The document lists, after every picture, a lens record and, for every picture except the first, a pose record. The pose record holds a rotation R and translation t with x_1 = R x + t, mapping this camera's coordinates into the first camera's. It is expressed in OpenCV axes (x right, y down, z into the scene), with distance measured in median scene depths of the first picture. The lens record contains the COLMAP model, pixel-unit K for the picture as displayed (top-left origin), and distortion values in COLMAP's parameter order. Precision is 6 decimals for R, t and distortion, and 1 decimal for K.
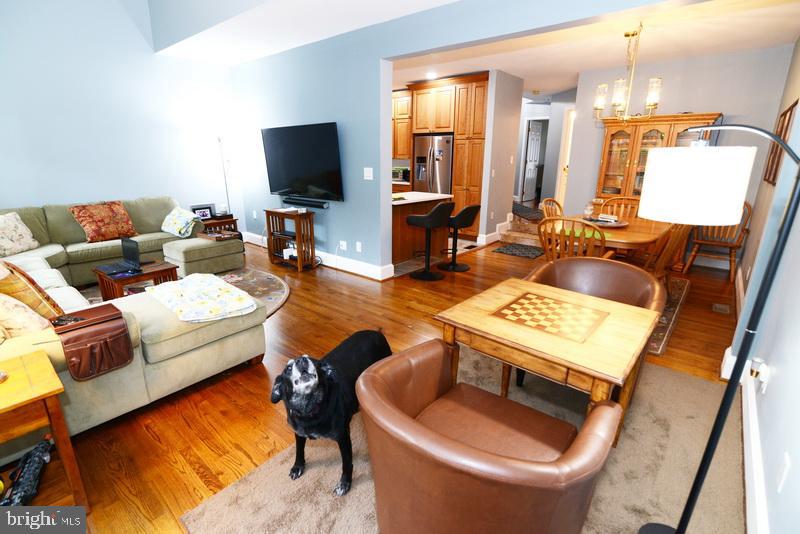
lens RADIAL K [[377.4, 0, 396.4], [0, 377.4, 268.3], [0, 0, 1]] dist [-0.015797, -0.000093]
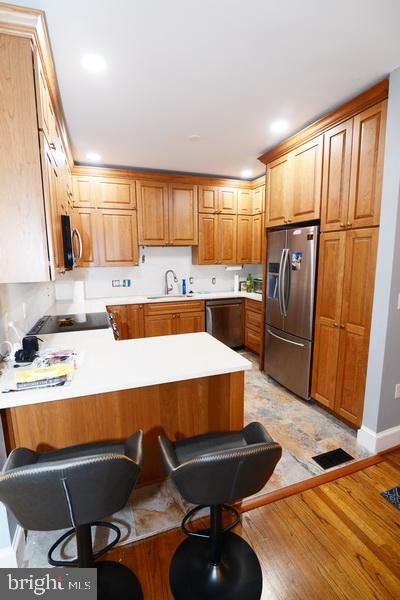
lens RADIAL K [[283.0, 0, 202.6], [0, 283.0, 302.1], [0, 0, 1]] dist [-0.015797, -0.000093]
pose [[0.878473, 0.062418, -0.473698, 0.202870], [-0.123902, 0.987275, -0.099686, -0.183445], [0.461448, 0.146264, 0.875027, 0.586117]]
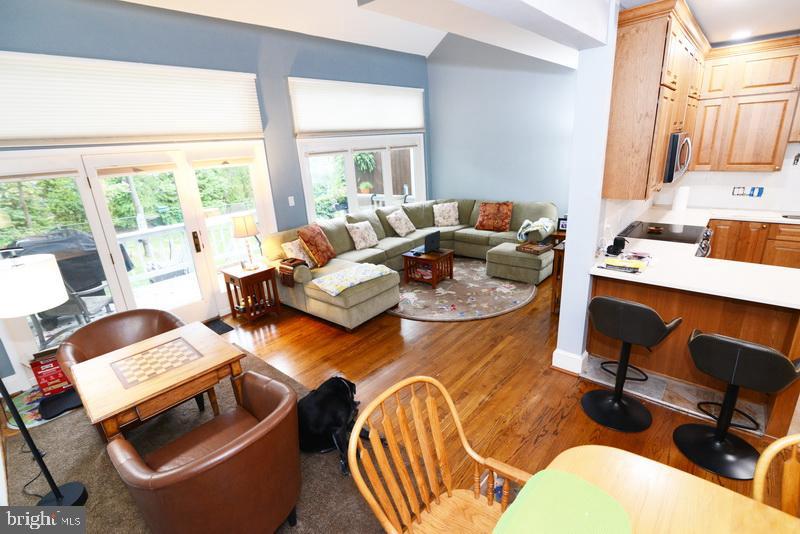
lens RADIAL K [[377.4, 0, 397.8], [0, 377.4, 269.6], [0, 0, 1]] dist [-0.015797, -0.000093]
pose [[-0.019127, 0.306869, -0.951560, 0.412645], [-0.225440, 0.925900, 0.303126, -0.201066], [0.974069, 0.220318, 0.051471, 0.454254]]
